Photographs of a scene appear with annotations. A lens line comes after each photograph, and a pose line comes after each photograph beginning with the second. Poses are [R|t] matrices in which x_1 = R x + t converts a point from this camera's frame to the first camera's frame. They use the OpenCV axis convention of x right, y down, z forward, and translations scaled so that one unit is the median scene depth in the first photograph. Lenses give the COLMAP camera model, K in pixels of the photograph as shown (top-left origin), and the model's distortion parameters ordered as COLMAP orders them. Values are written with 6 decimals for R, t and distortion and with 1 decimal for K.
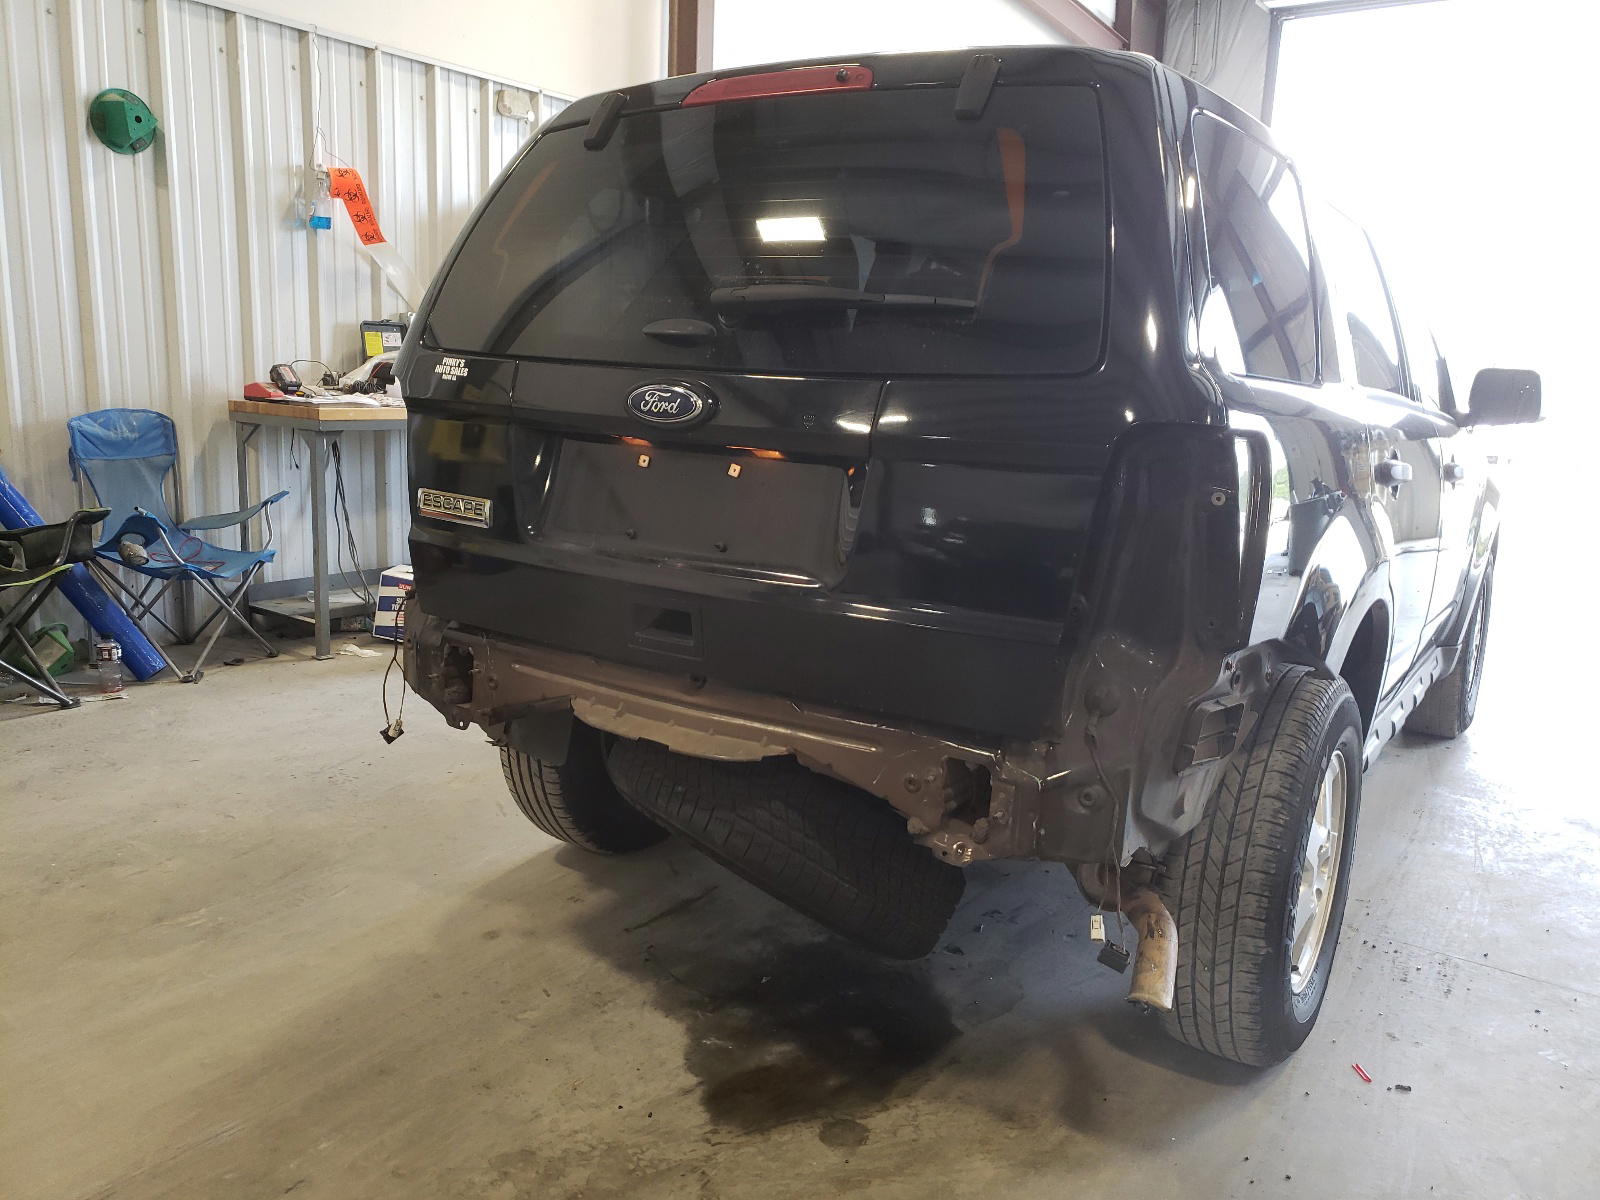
lens RADIAL K [[1271.6, 0, 776.2], [0, 1271.6, 598.8], [0, 0, 1]] dist [0.002502, -0.006751]
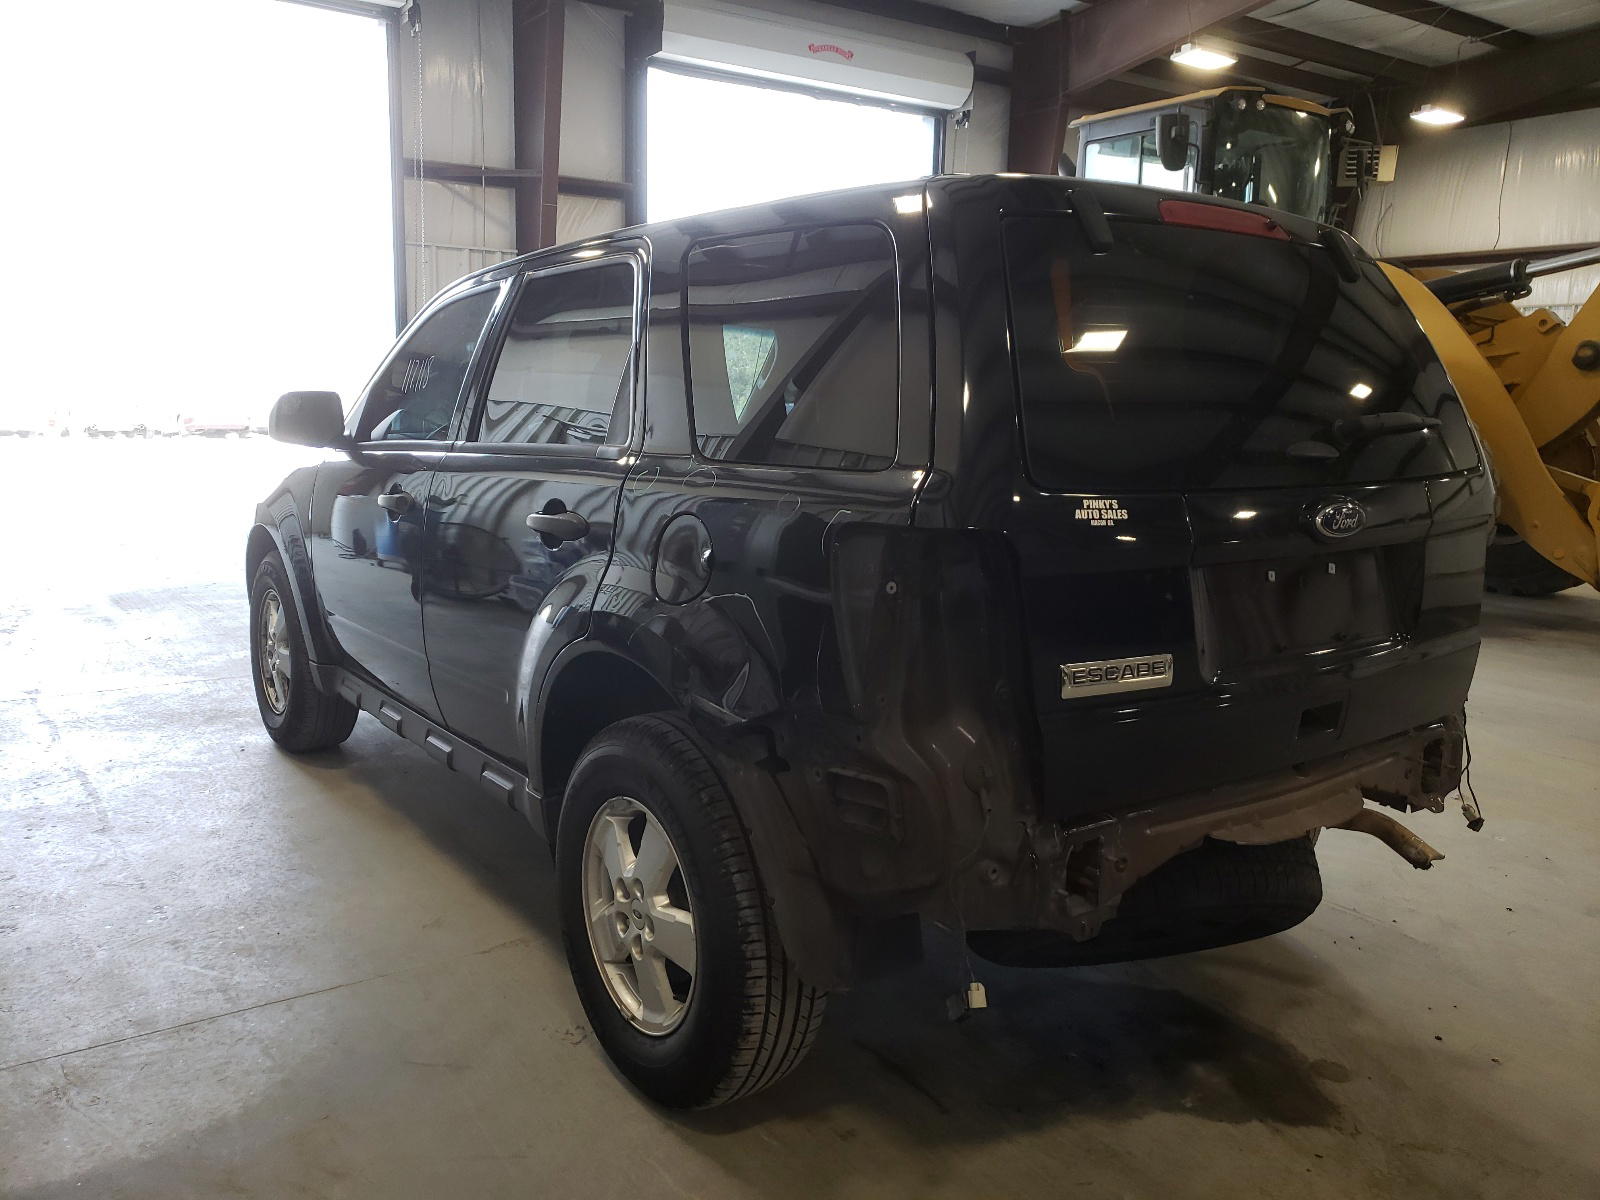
lens RADIAL K [[1252.9, 0, 763.6], [0, 1252.9, 603.1], [0, 0, 1]] dist [-0.014758, 0.009021]
pose [[0.347819, -0.197312, 0.916564, -0.879947], [0.173740, 0.974237, 0.143797, -0.227319], [-0.921323, 0.109229, 0.373139, 0.748061]]
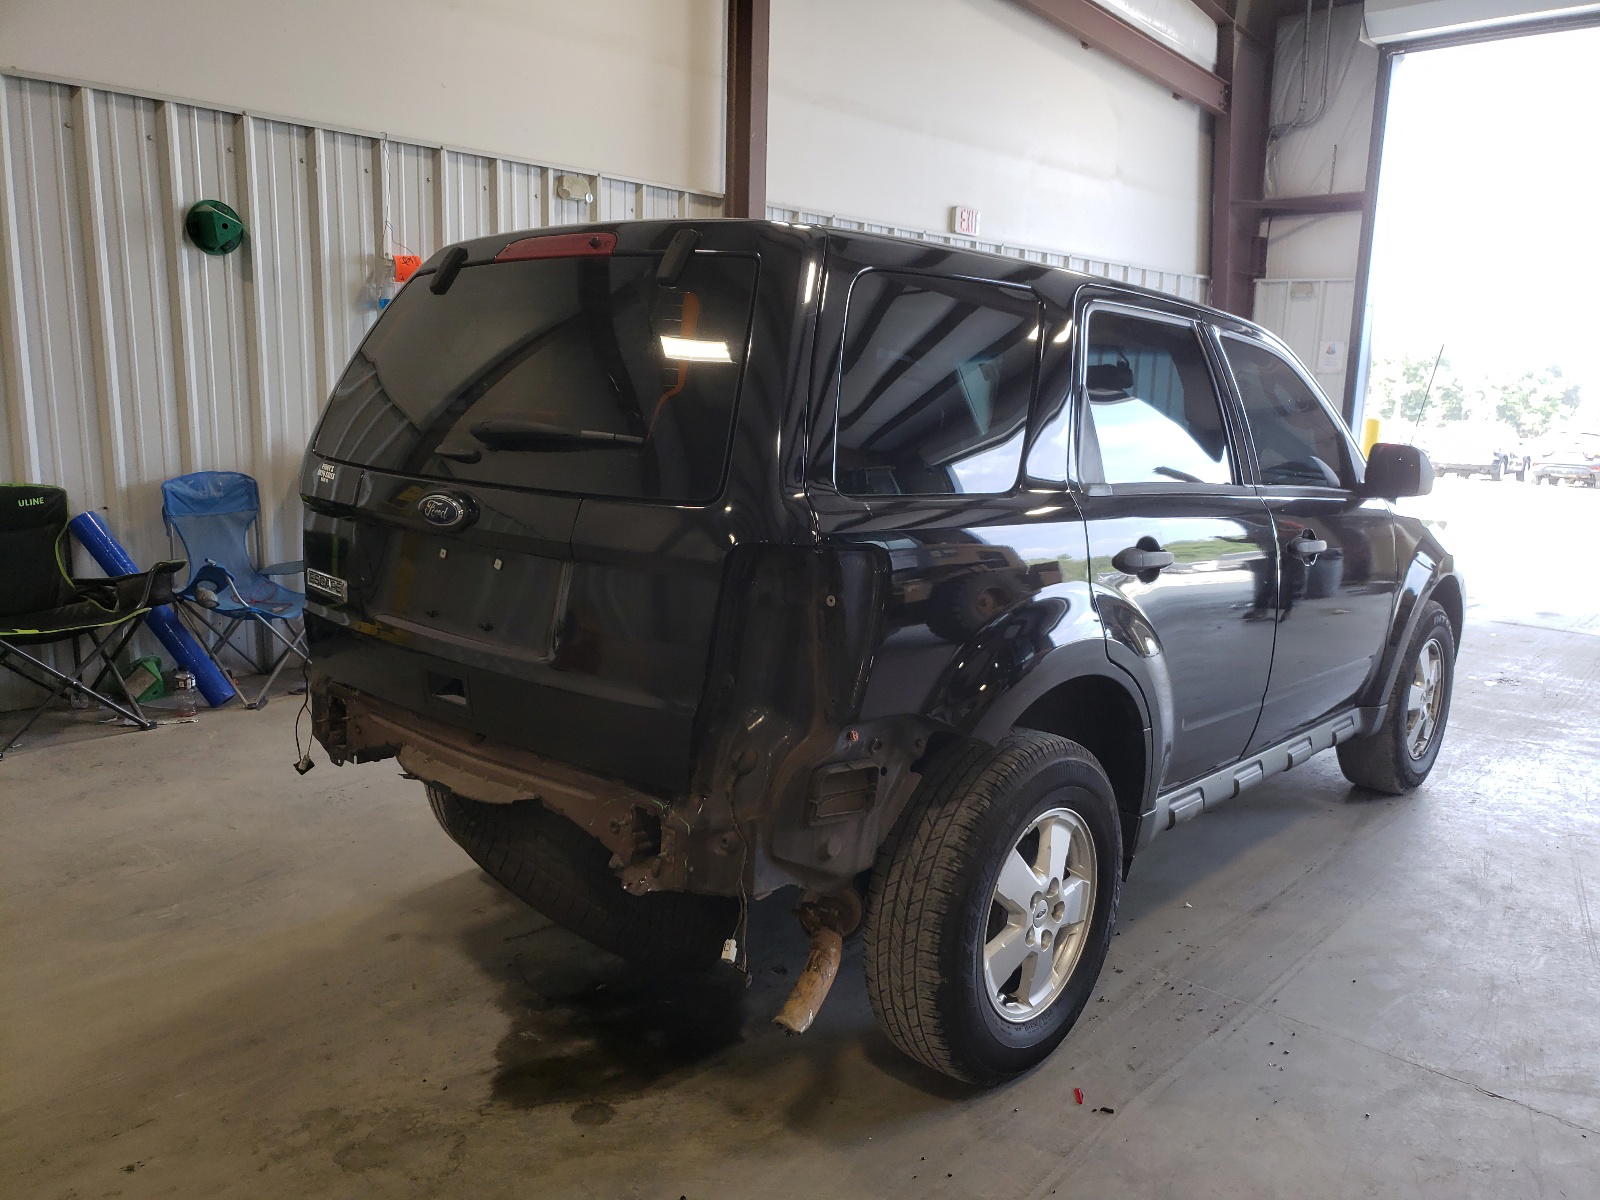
lens RADIAL K [[1252.9, 0, 763.6], [0, 1252.9, 603.1], [0, 0, 1]] dist [-0.014758, 0.009021]
pose [[0.990704, 0.011475, -0.135549, 0.272734], [-0.013781, 0.999776, -0.016092, -0.033824], [0.135334, 0.017810, 0.990640, -0.116483]]
